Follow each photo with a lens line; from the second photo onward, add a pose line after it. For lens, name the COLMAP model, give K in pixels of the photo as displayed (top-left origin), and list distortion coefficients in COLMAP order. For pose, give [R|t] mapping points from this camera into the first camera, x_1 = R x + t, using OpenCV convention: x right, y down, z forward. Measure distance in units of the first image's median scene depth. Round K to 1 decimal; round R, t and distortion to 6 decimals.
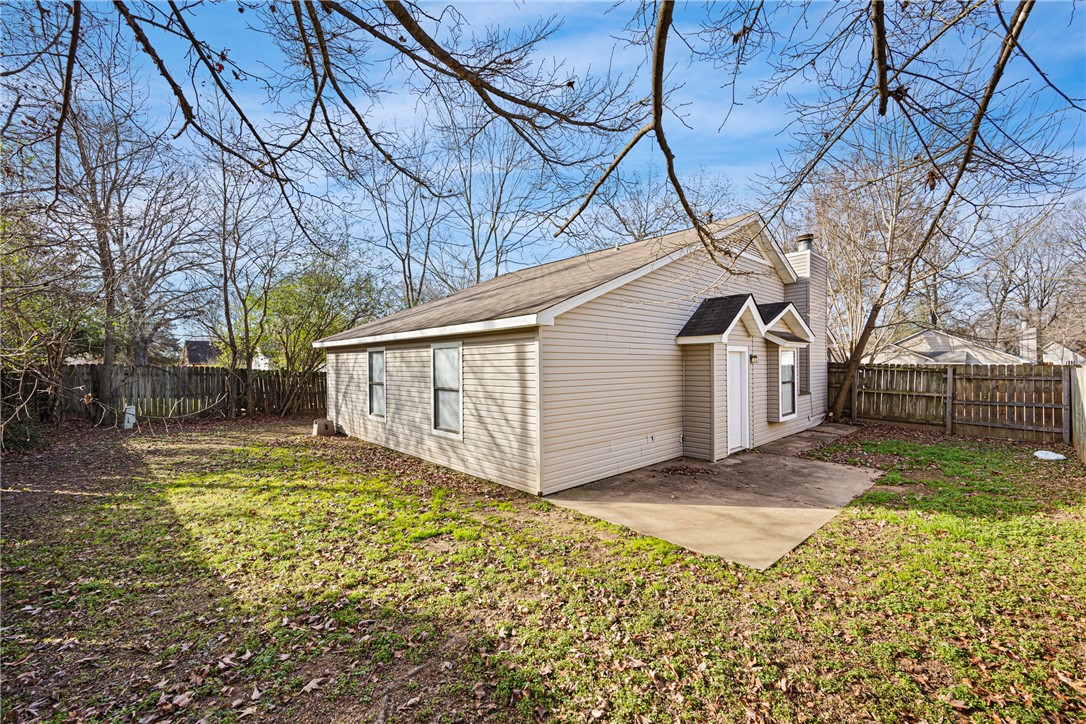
lens RADIAL K [[435.3, 0, 545.6], [0, 435.3, 365.1], [0, 0, 1]] dist [-0.002485, -0.000324]
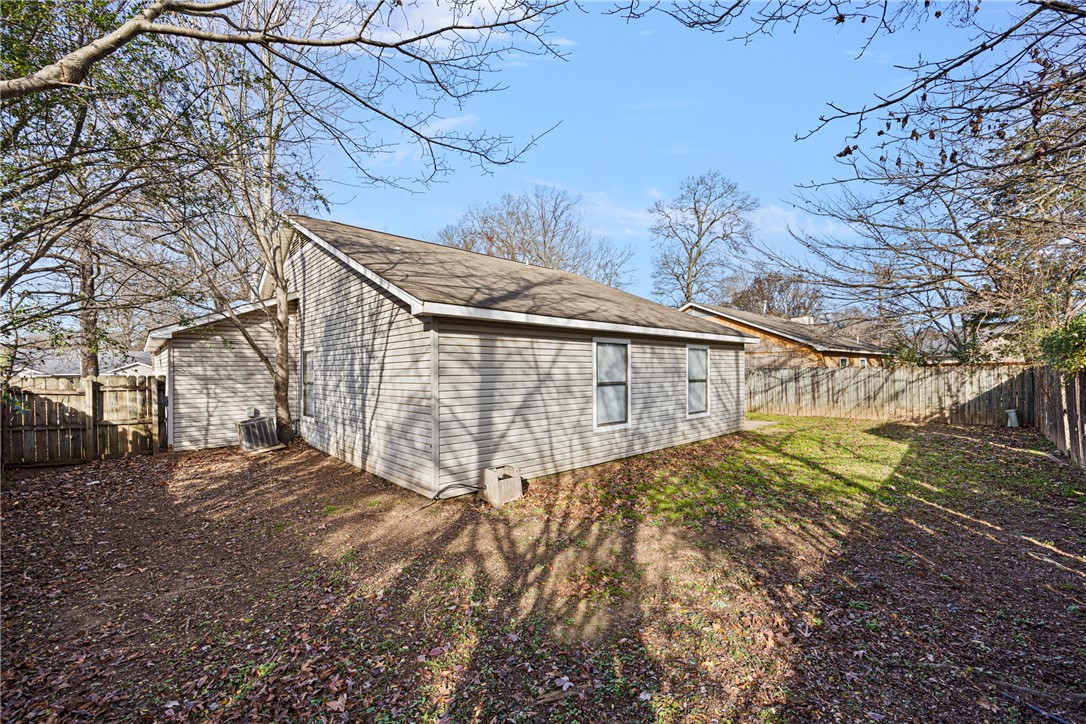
lens RADIAL K [[435.3, 0, 545.6], [0, 435.3, 365.1], [0, 0, 1]] dist [-0.002485, -0.000324]
pose [[0.015041, 0.004264, 0.999878, -1.610913], [-0.002727, 0.999987, -0.004223, 0.016624], [-0.999883, -0.002663, 0.015053, 1.506122]]
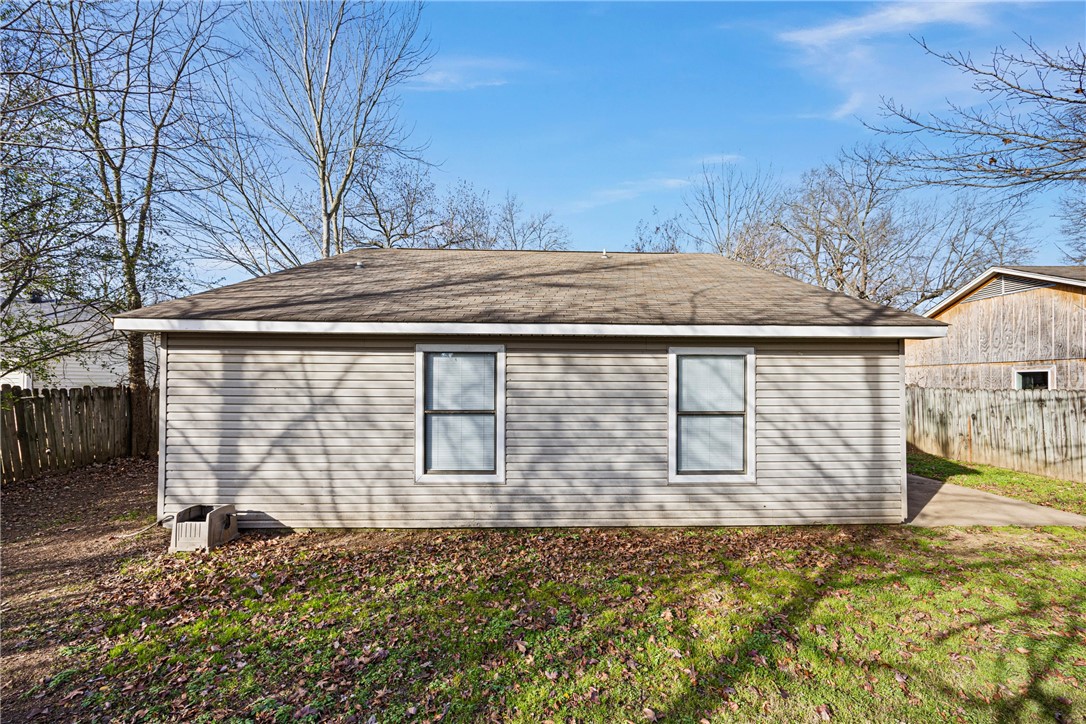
lens RADIAL K [[435.3, 0, 545.6], [0, 435.3, 365.1], [0, 0, 1]] dist [-0.002485, -0.000324]
pose [[0.661180, 0.022407, 0.749892, -0.979874], [-0.007432, 0.999700, -0.023319, -0.005075], [-0.750190, 0.009845, 0.661149, 0.771399]]
